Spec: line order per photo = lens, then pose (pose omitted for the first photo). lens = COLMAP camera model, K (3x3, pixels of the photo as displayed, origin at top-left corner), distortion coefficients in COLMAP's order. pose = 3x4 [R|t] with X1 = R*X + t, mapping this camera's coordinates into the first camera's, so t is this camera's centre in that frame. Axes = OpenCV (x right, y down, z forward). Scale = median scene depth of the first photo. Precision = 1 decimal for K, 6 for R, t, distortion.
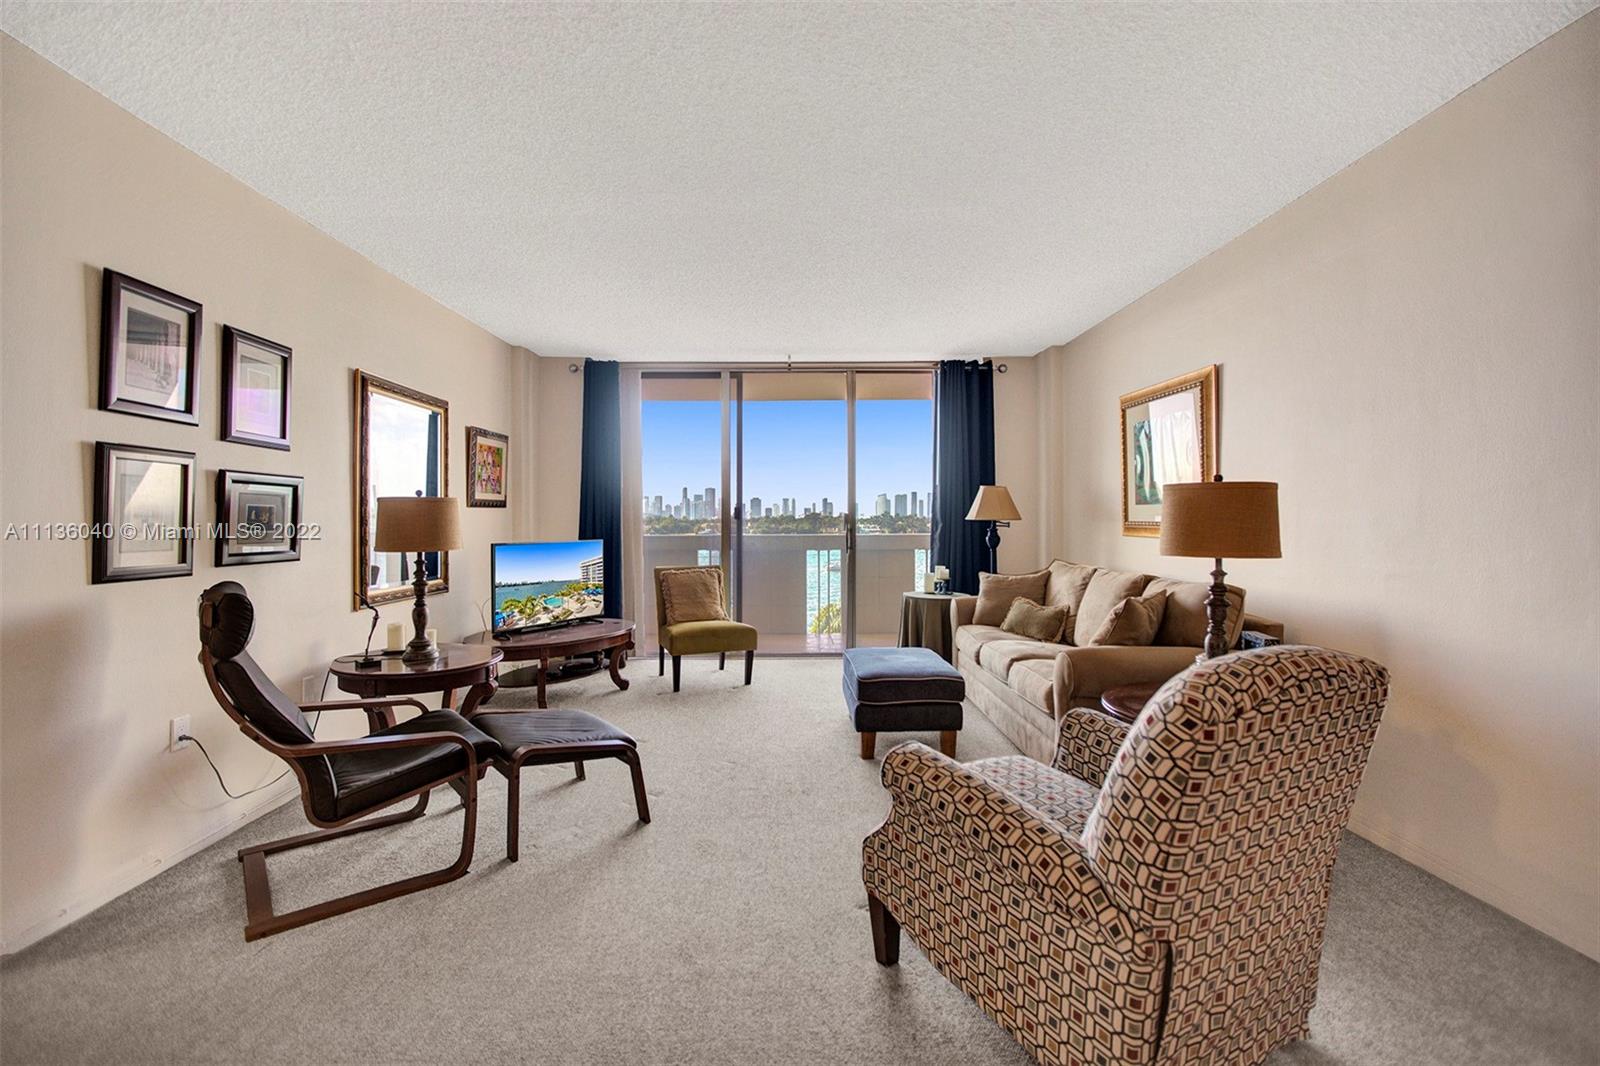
lens RADIAL K [[740.6, 0, 789.4], [0, 740.6, 521.6], [0, 0, 1]] dist [0.015064, 0.000921]
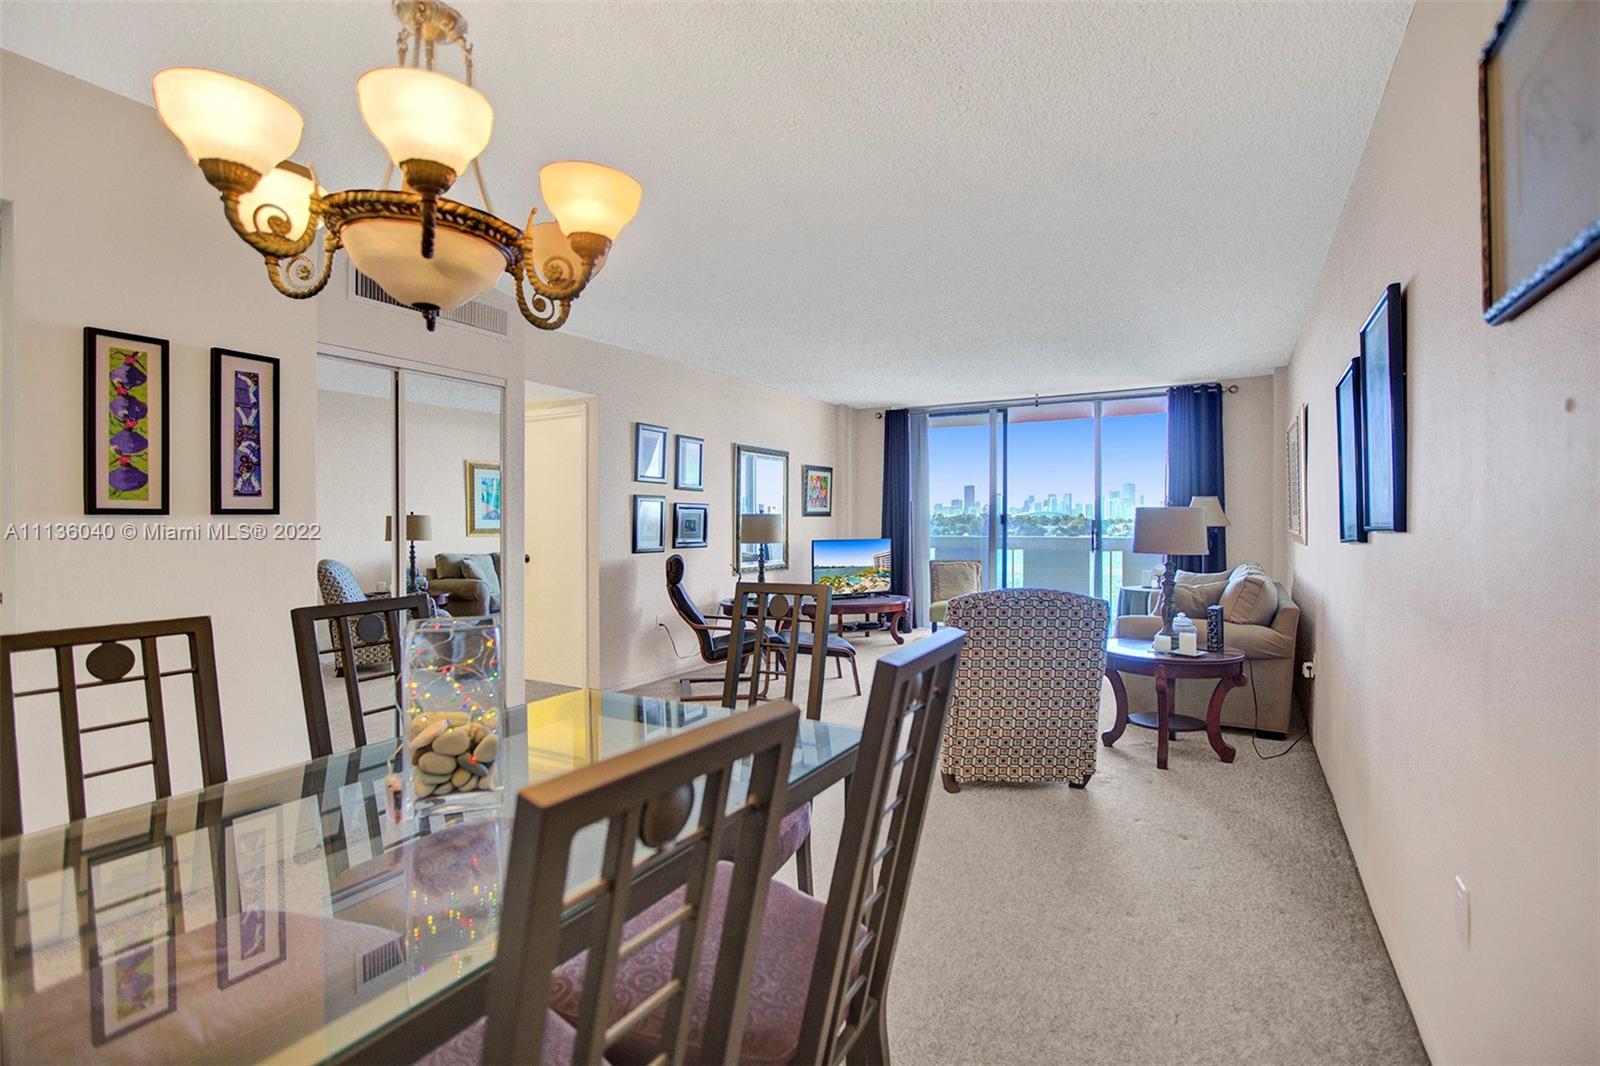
lens RADIAL K [[785.2, 0, 771.8], [0, 785.2, 539.5], [0, 0, 1]] dist [-0.006187, -0.000005]
pose [[0.854050, 0.011699, -0.520060, 0.378528], [0.000455, 0.999730, 0.023236, -0.010603], [0.520192, -0.020081, 0.853814, -0.454968]]
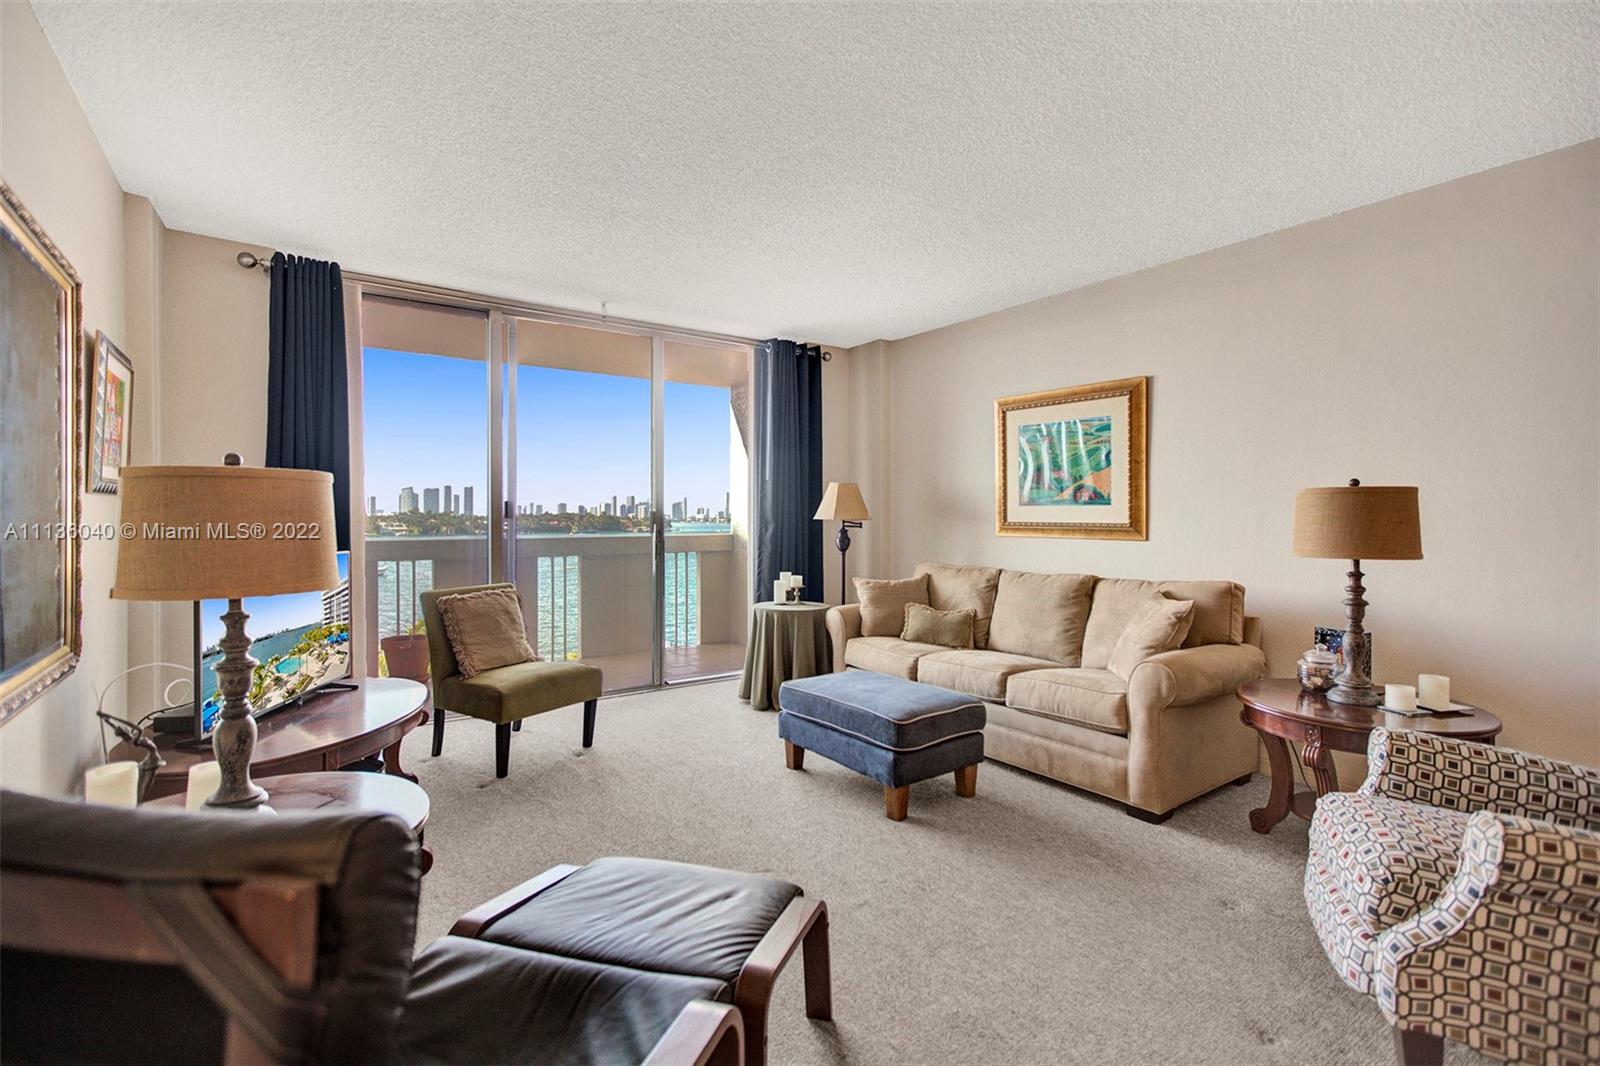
lens RADIAL K [[740.6, 0, 799.5], [0, 740.6, 525.6], [0, 0, 1]] dist [0.015064, 0.000921]
pose [[0.811989, -0.004055, 0.583659, -0.345870], [-0.001085, 0.999964, 0.008457, -0.003359], [-0.583672, -0.007500, 0.811955, 0.321627]]
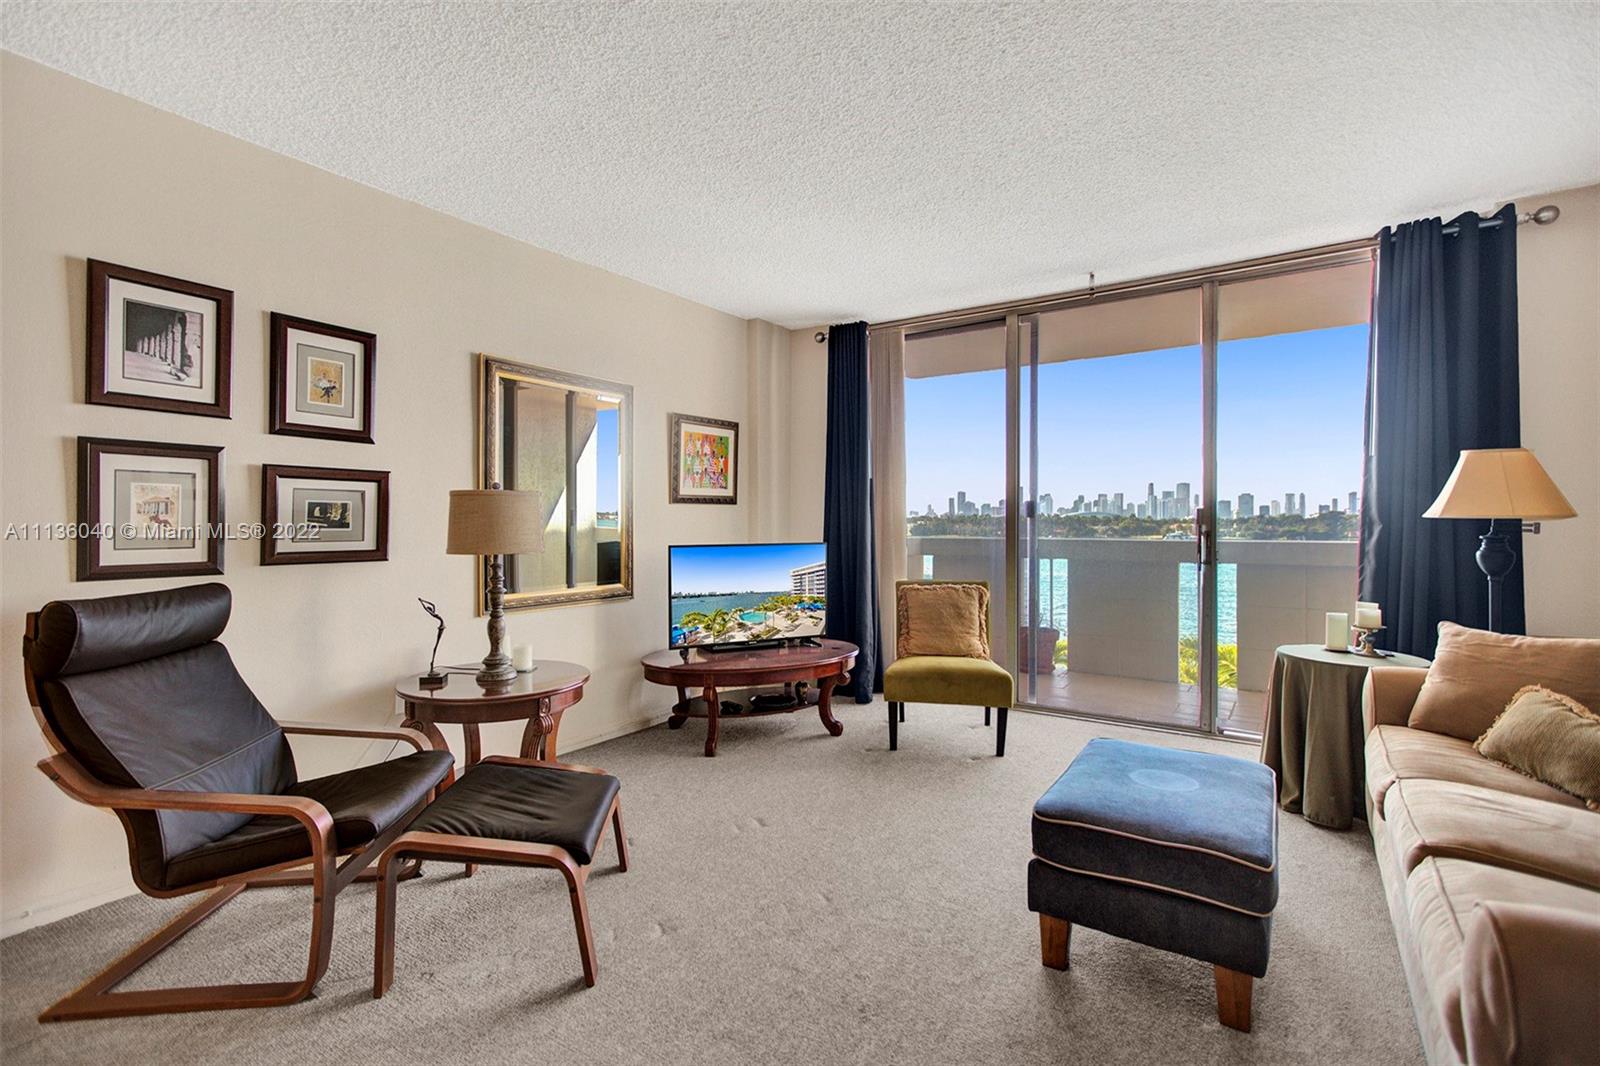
lens RADIAL K [[740.6, 0, 783.8], [0, 740.6, 526.2], [0, 0, 1]] dist [0.015064, 0.000921]
pose [[0.820413, 0.005682, -0.571743, 0.192969], [-0.002169, 0.999974, 0.006826, 0.000970], [0.571767, -0.004360, 0.820404, 0.350938]]
